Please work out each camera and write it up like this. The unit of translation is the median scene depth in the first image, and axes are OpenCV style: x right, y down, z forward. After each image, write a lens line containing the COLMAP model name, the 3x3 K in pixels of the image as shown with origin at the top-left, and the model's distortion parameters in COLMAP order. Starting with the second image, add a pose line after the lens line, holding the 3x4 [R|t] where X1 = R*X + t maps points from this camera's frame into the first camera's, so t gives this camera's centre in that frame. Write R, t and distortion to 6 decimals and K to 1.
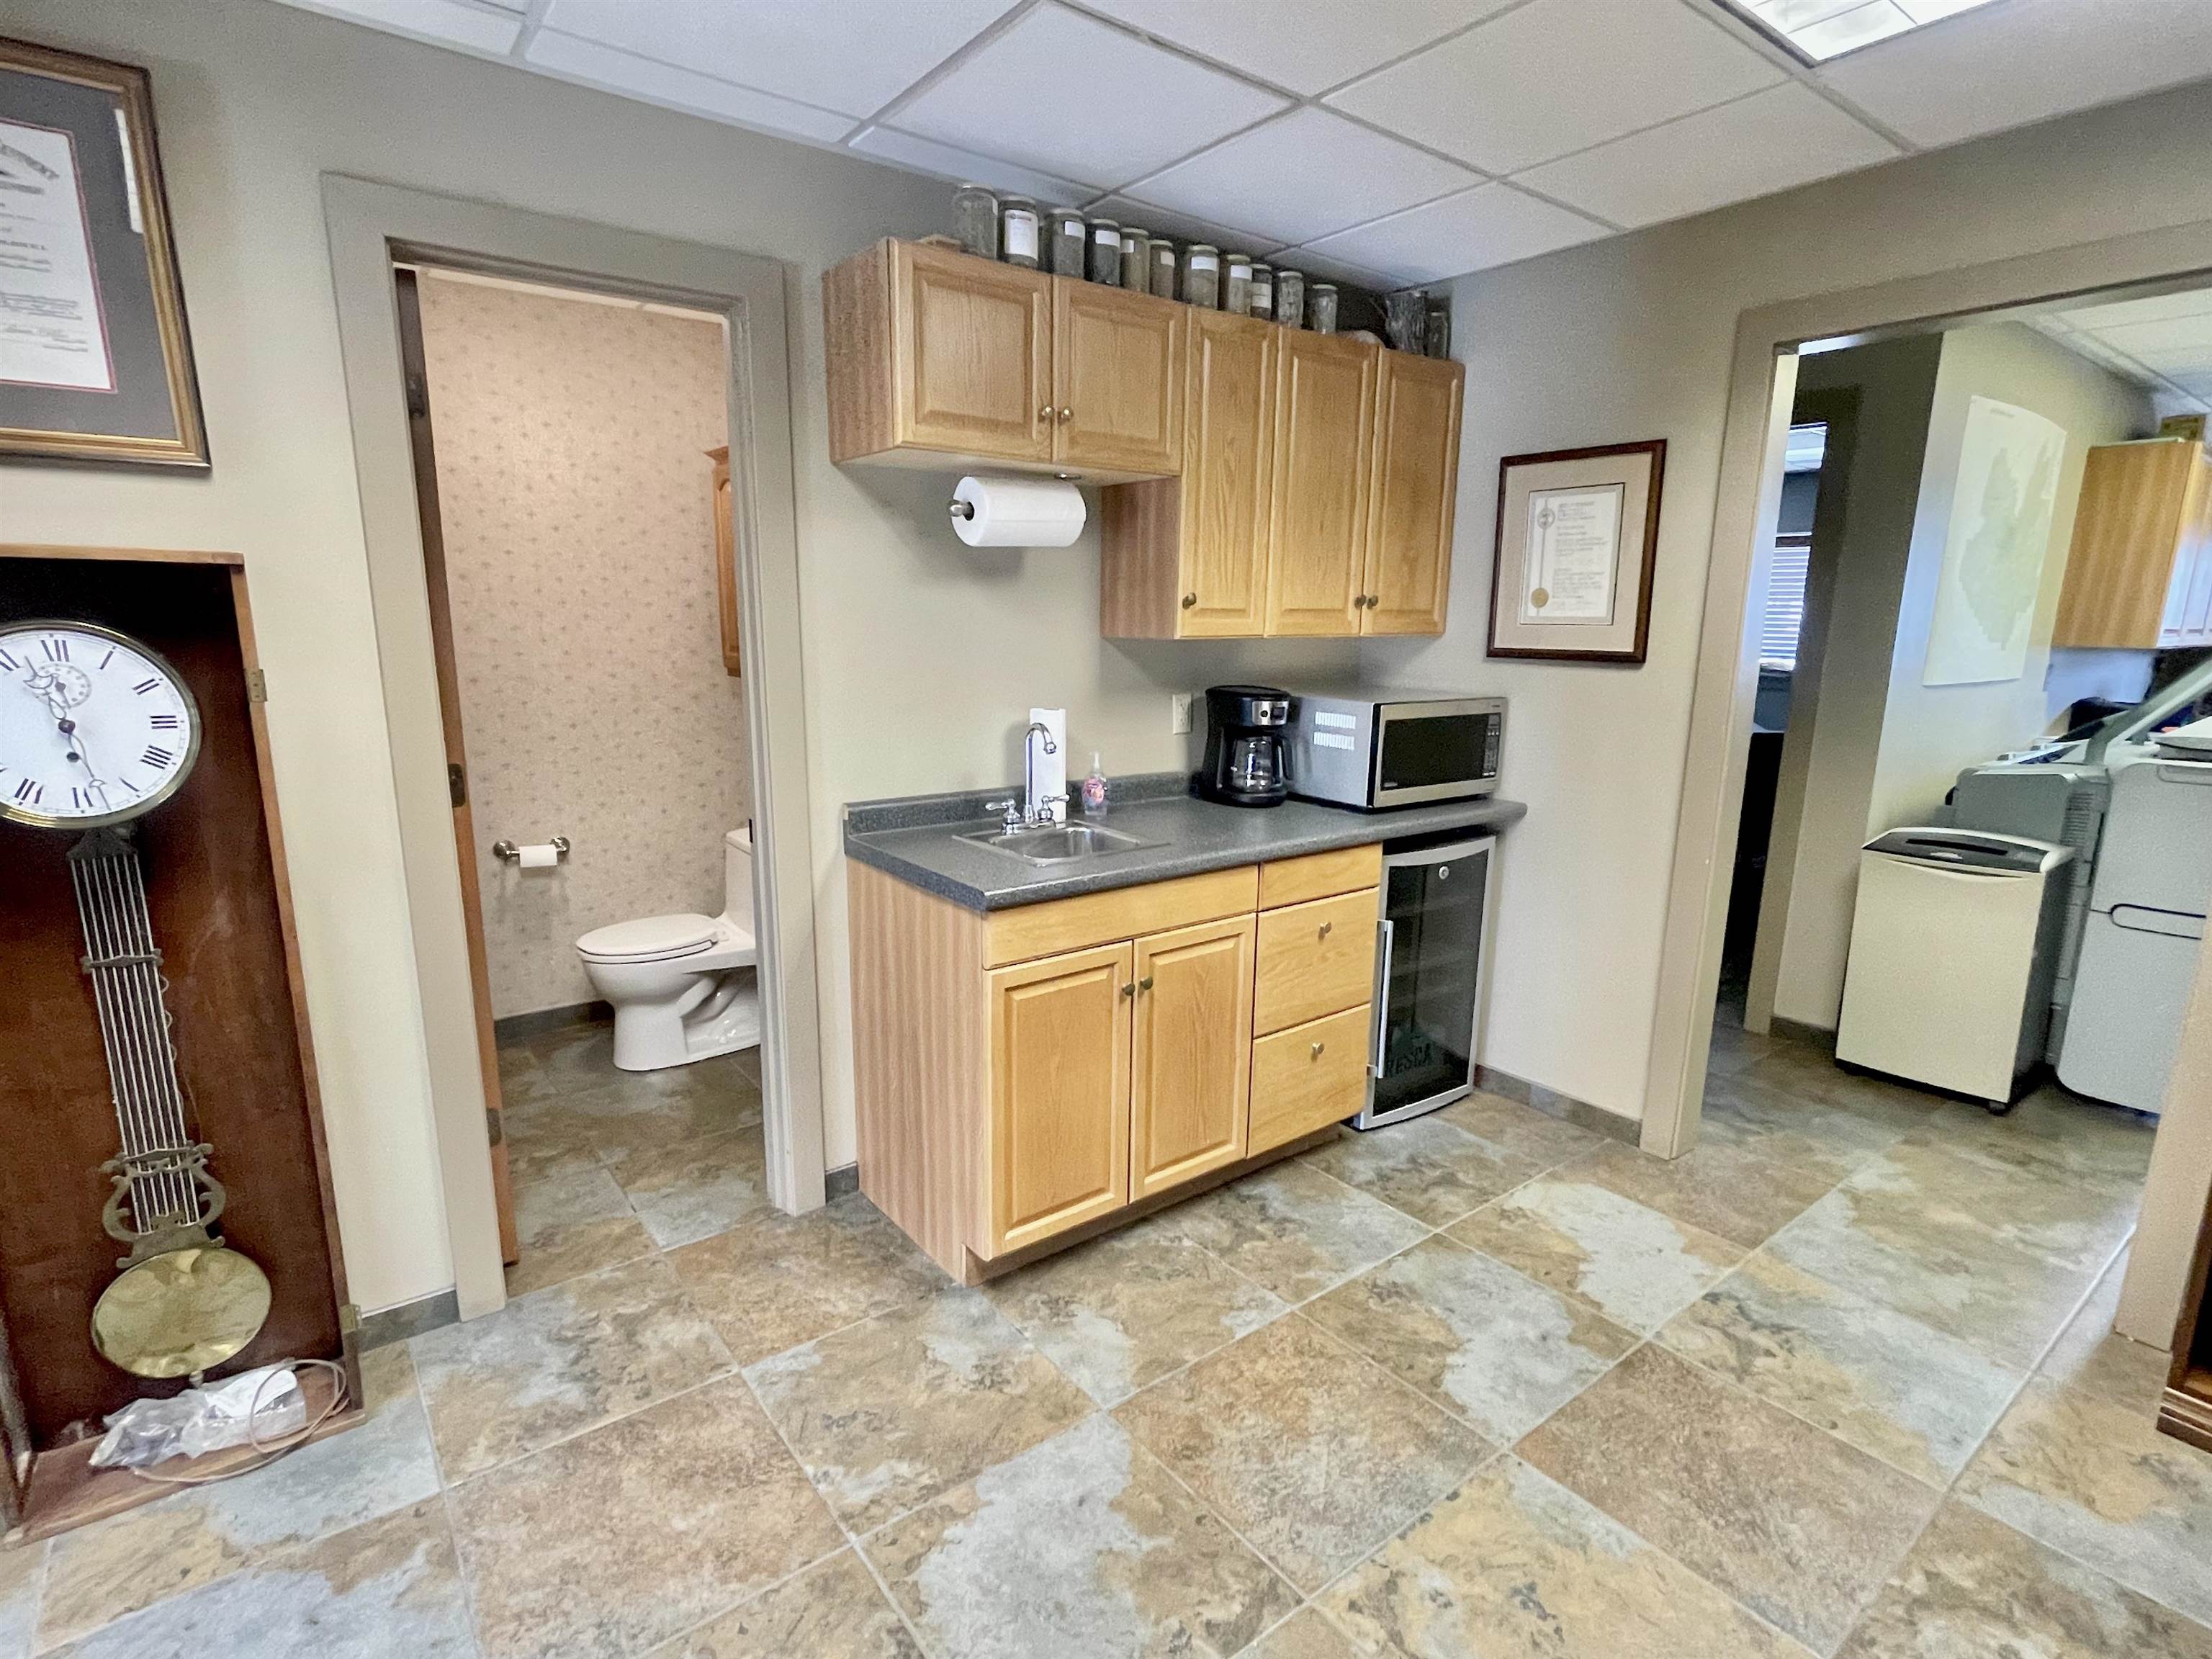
lens RADIAL K [[1099.6, 0, 1064.3], [0, 1099.6, 843.5], [0, 0, 1]] dist [0.001019, -0.002994]
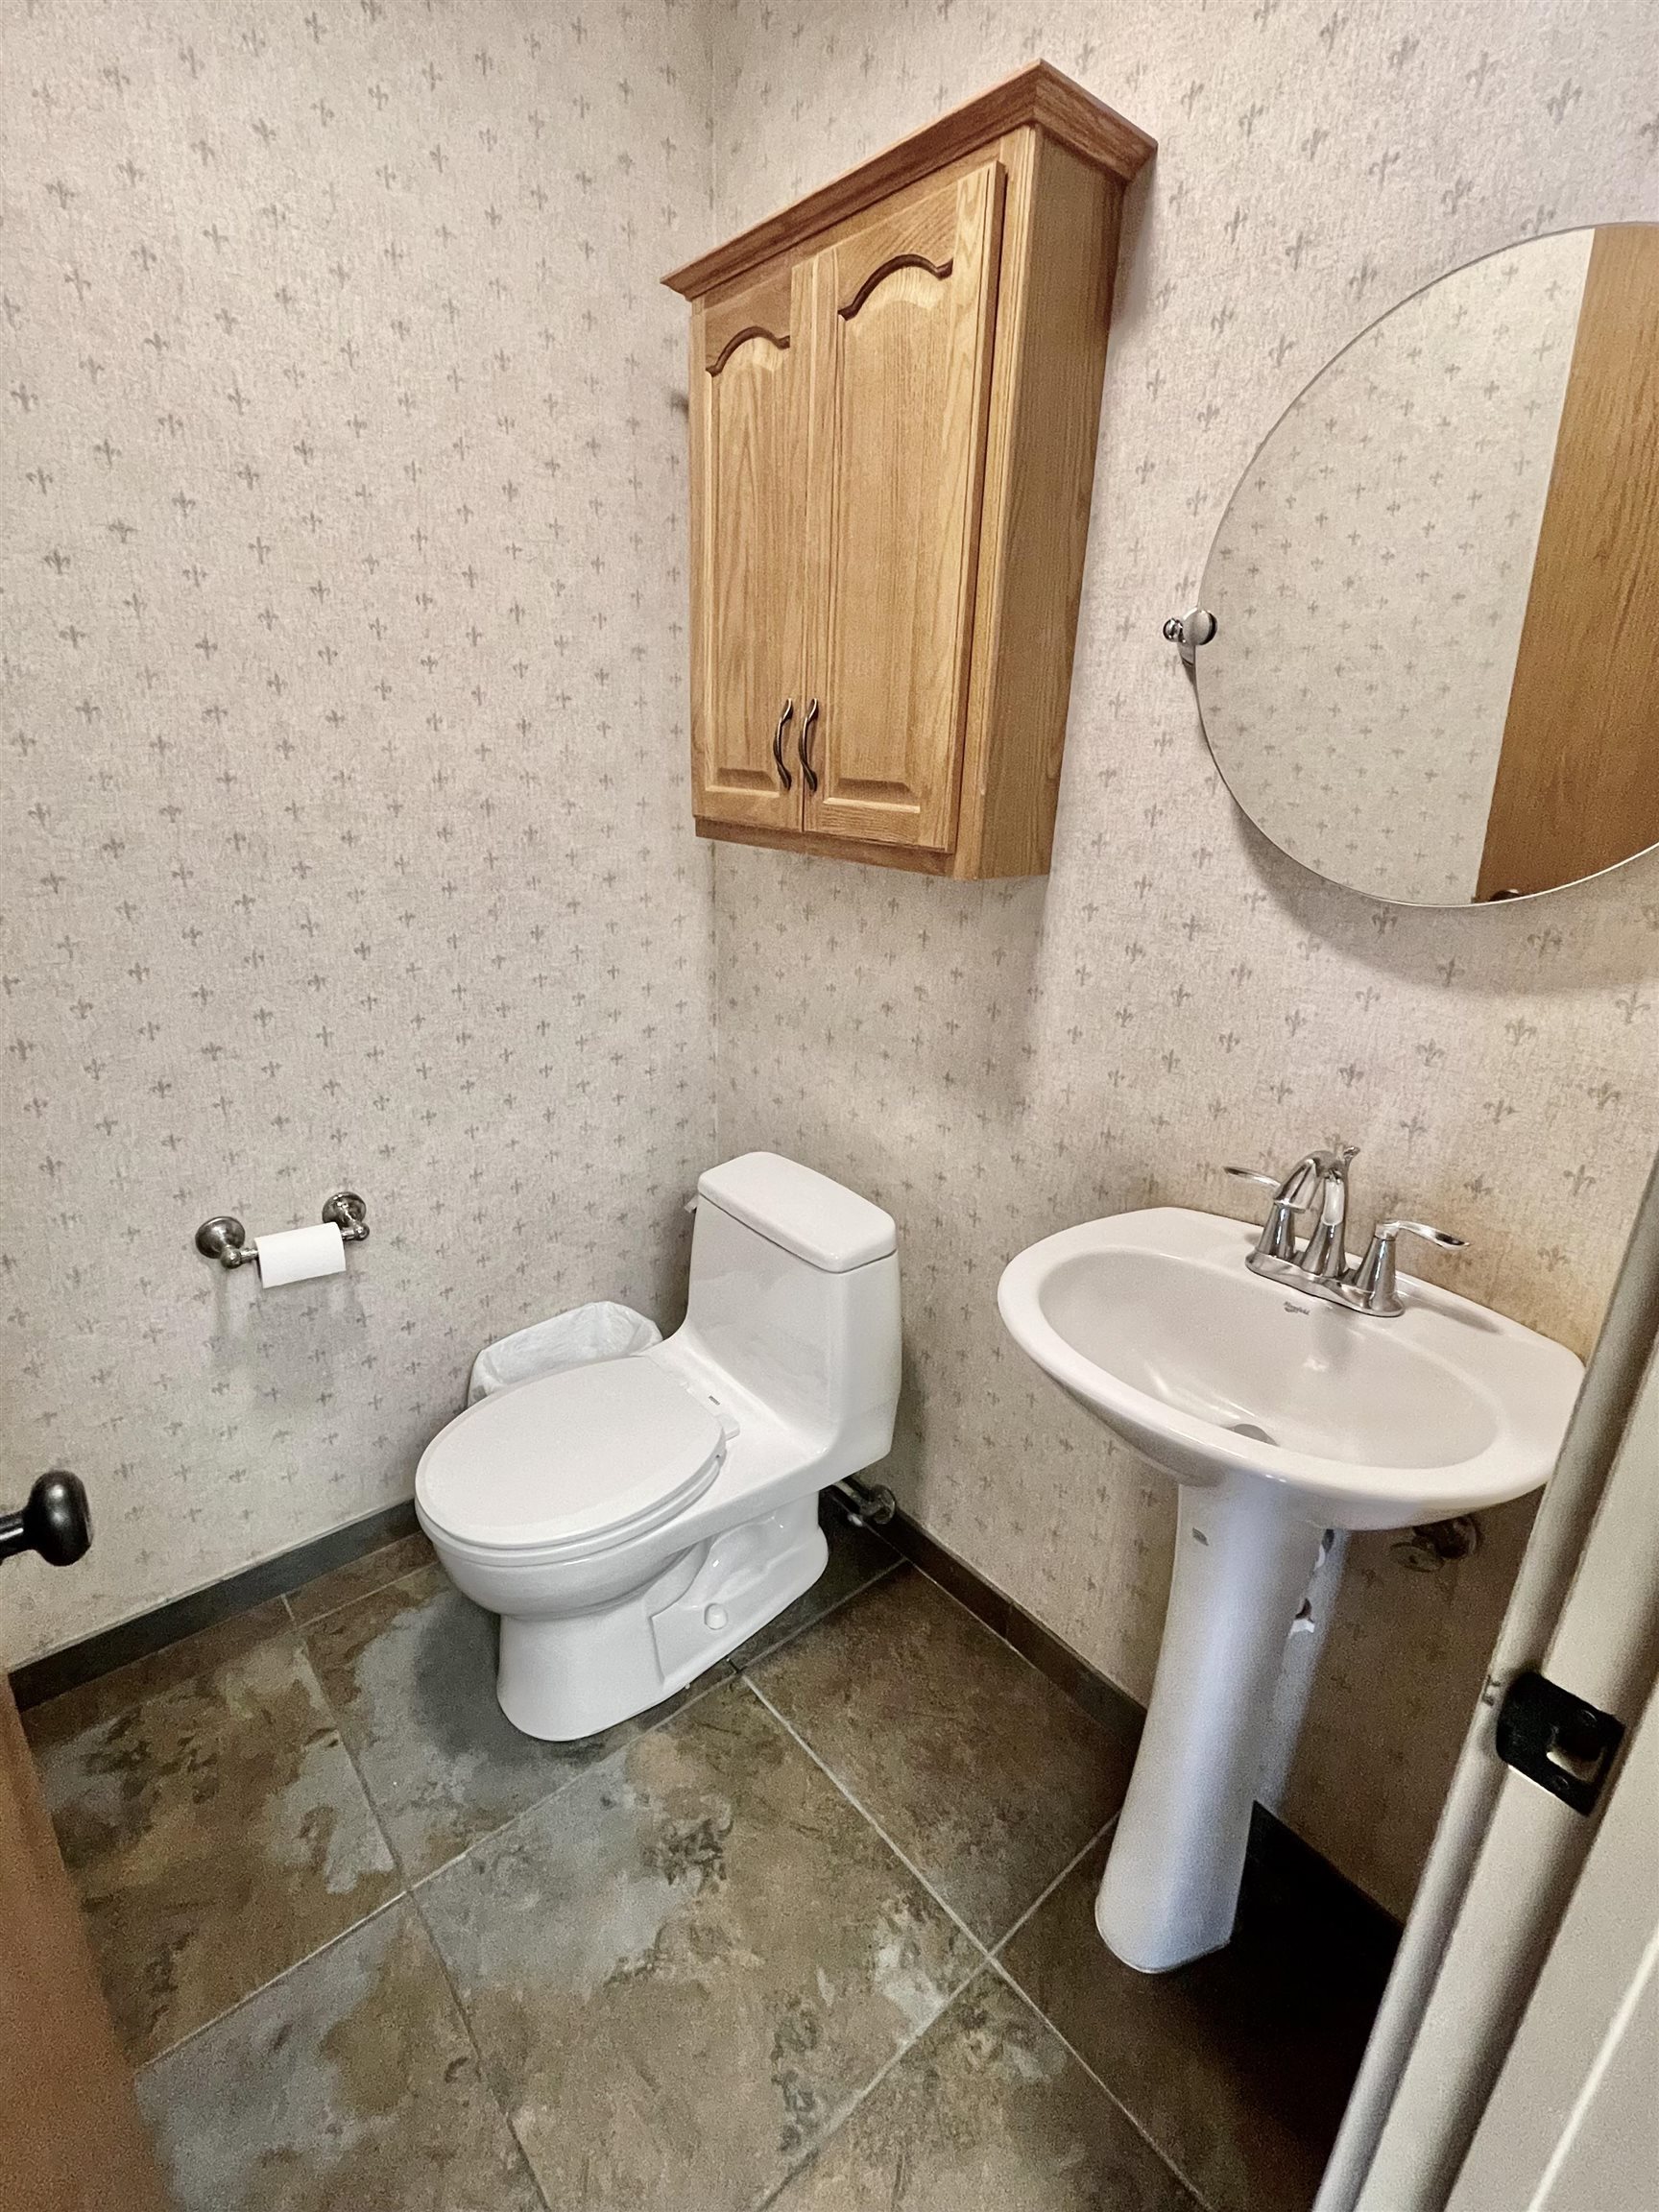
lens RADIAL K [[1032.6, 0, 814.1], [0, 1032.6, 1105.0], [0, 0, 1]] dist [0.001693, 0.000794]
pose [[0.997435, 0.000106, 0.071575, -0.300826], [-0.009745, 0.990889, 0.134331, -0.104552], [-0.070908, -0.134684, 0.988348, 0.579476]]
